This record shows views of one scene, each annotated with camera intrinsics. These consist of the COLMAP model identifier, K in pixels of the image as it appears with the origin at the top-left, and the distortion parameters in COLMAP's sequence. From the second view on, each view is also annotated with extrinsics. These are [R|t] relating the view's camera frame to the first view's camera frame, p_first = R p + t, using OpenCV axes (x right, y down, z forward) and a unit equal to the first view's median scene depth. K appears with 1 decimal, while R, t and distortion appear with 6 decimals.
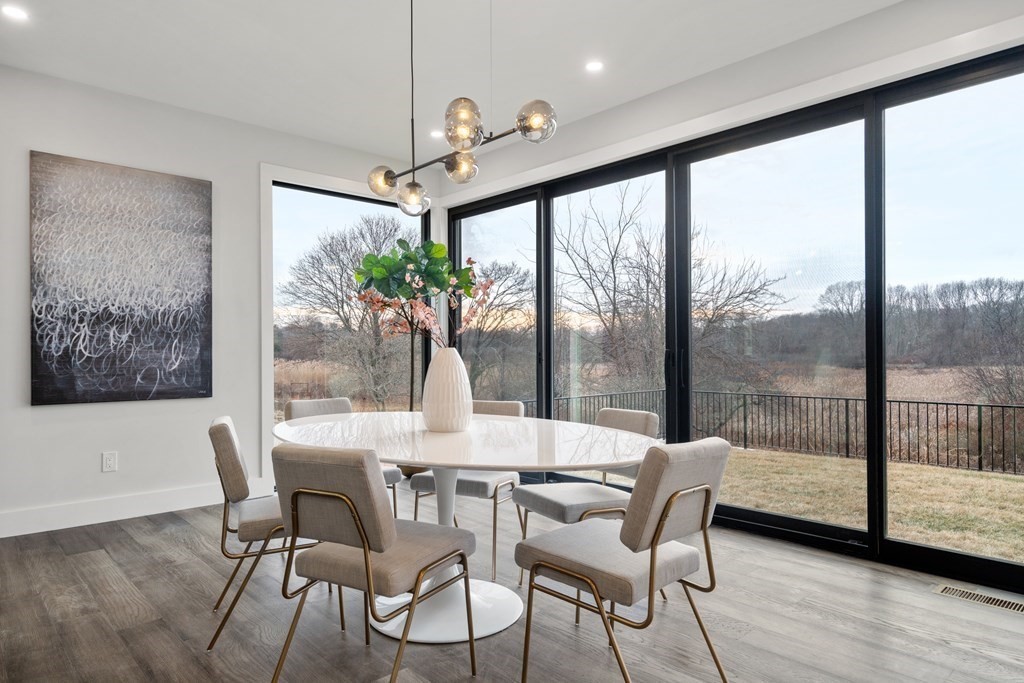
lens RADIAL K [[630.2, 0, 512.0], [0, 630.2, 352.8], [0, 0, 1]] dist [0.003304, 0.000947]
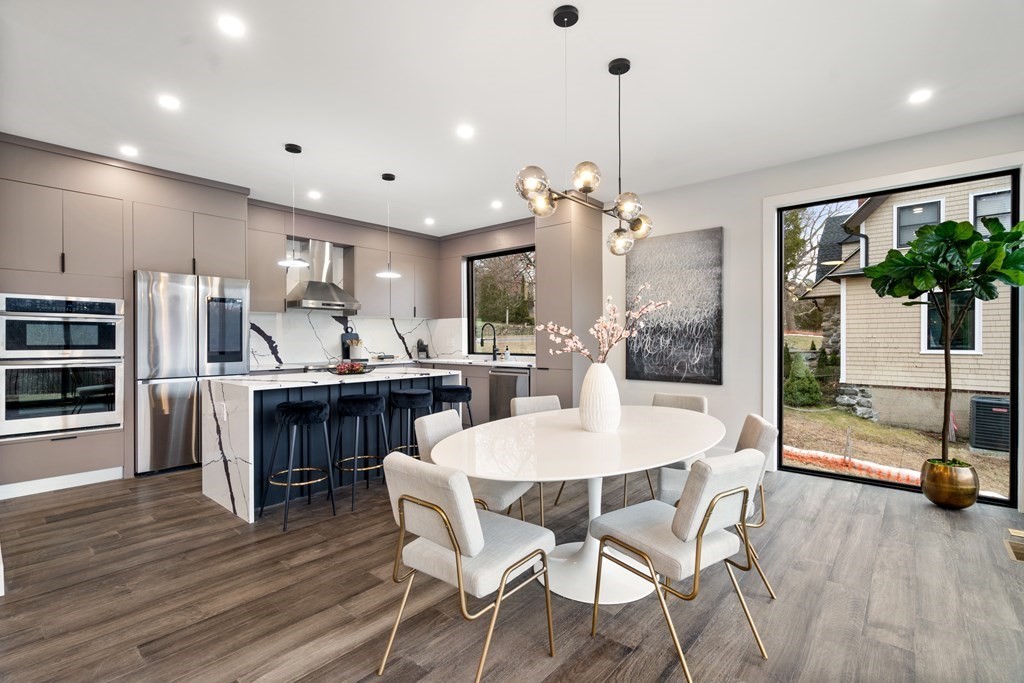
lens RADIAL K [[468.6, 0, 512.0], [0, 468.6, 341.5], [0, 0, 1]] dist [-0.002097, 0.000314]
pose [[0.116532, 0.010862, -0.993128, 0.545978], [0.002762, 0.999933, 0.011260, -0.041999], [0.993183, -0.004056, 0.116494, 0.495052]]
